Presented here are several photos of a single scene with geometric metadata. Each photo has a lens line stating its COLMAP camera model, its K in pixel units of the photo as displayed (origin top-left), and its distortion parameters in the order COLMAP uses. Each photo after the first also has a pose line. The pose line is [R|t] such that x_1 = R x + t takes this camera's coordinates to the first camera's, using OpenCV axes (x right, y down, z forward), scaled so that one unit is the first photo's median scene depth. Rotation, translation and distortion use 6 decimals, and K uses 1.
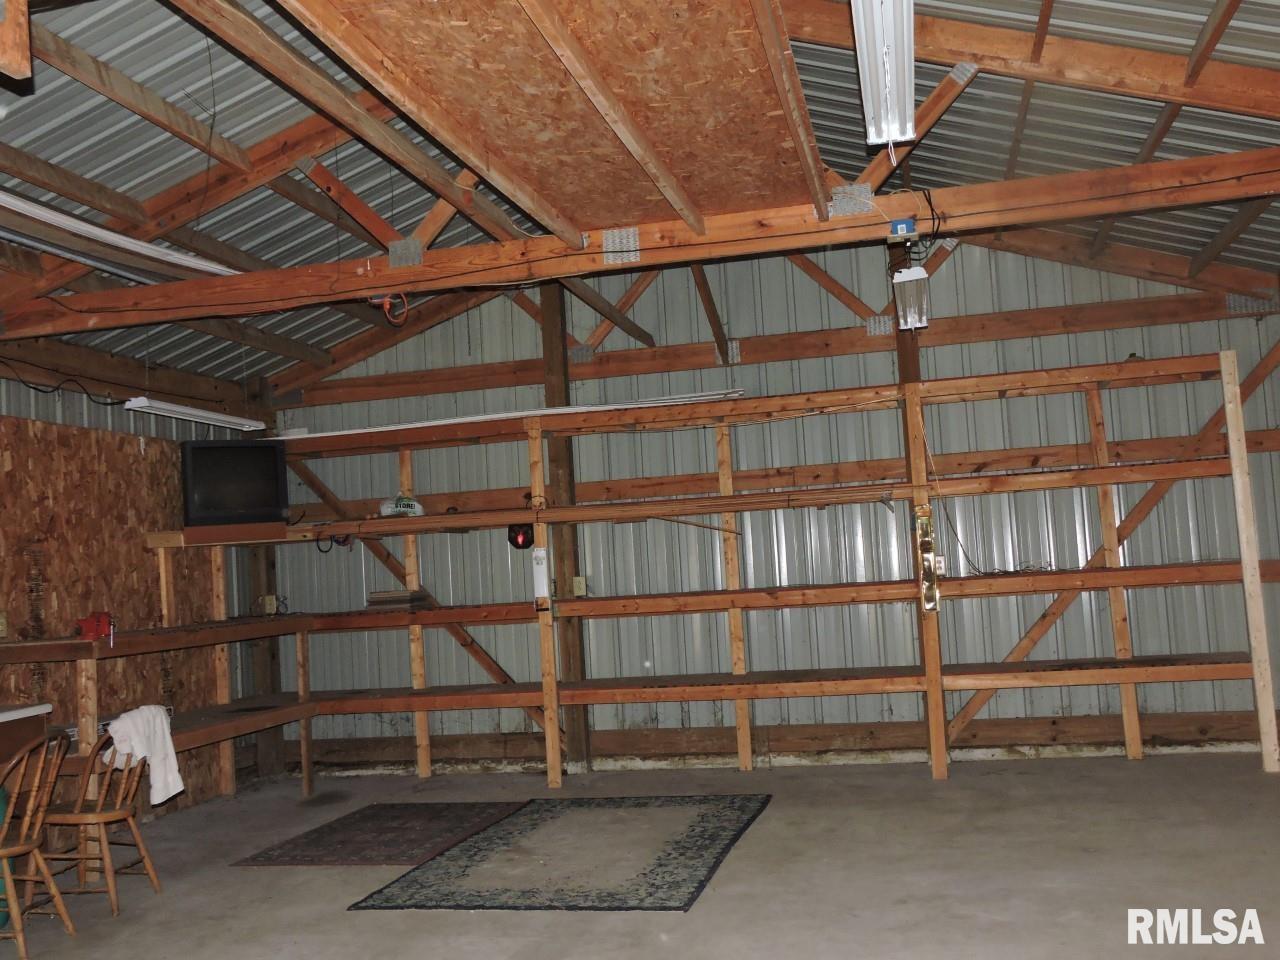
lens RADIAL K [[1236.3, 0, 640.0], [0, 1236.3, 480.0], [0, 0, 1]] dist [-0.084503, 0.242396]
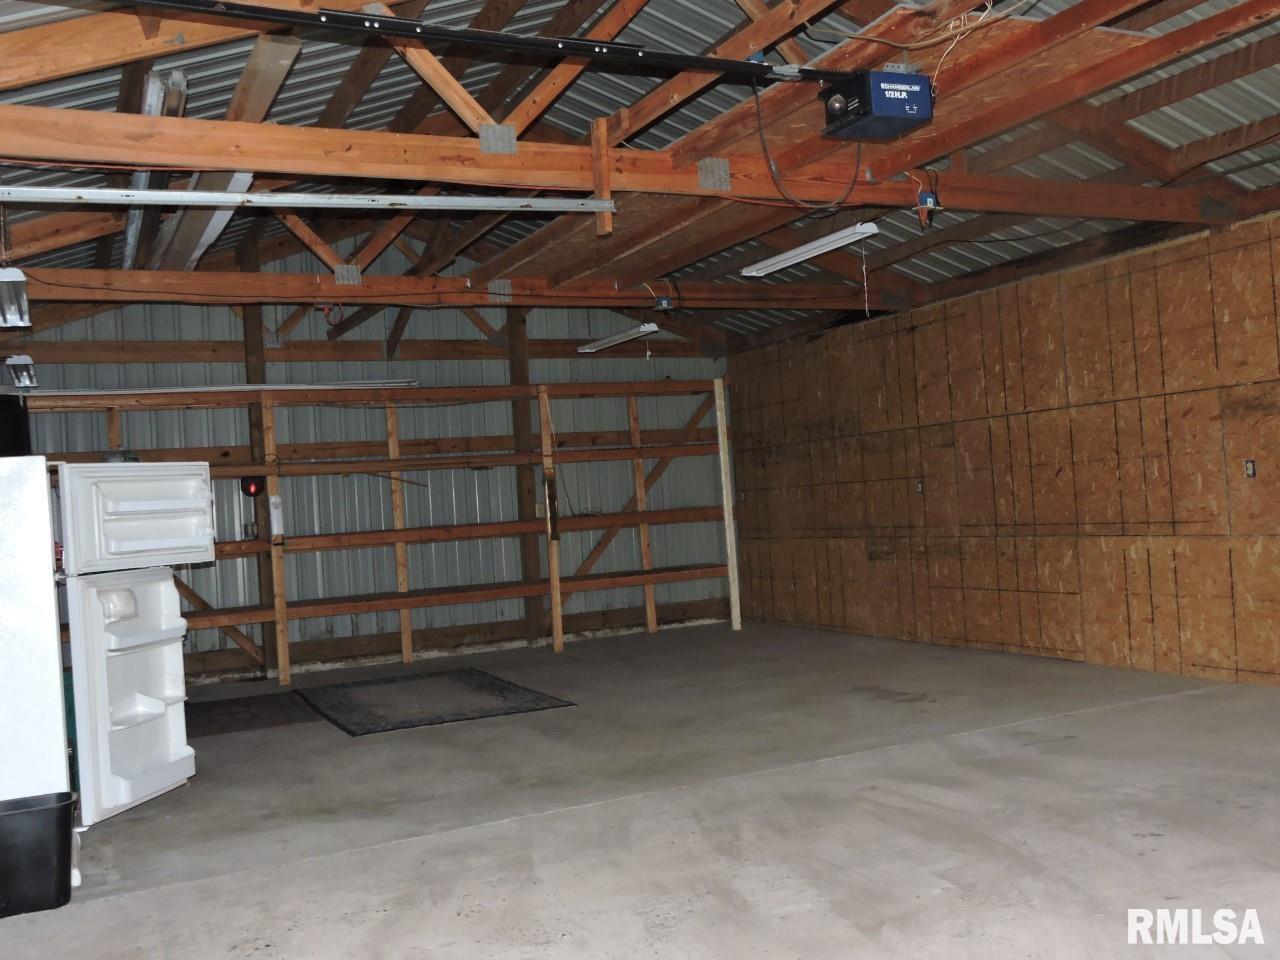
lens RADIAL K [[1236.3, 0, 640.0], [0, 1236.3, 480.0], [0, 0, 1]] dist [-0.084503, 0.242396]
pose [[0.779458, 0.018355, 0.626186, -0.566263], [-0.029077, 0.999553, 0.006895, 0.019472], [-0.625780, -0.023582, 0.779643, -0.205308]]
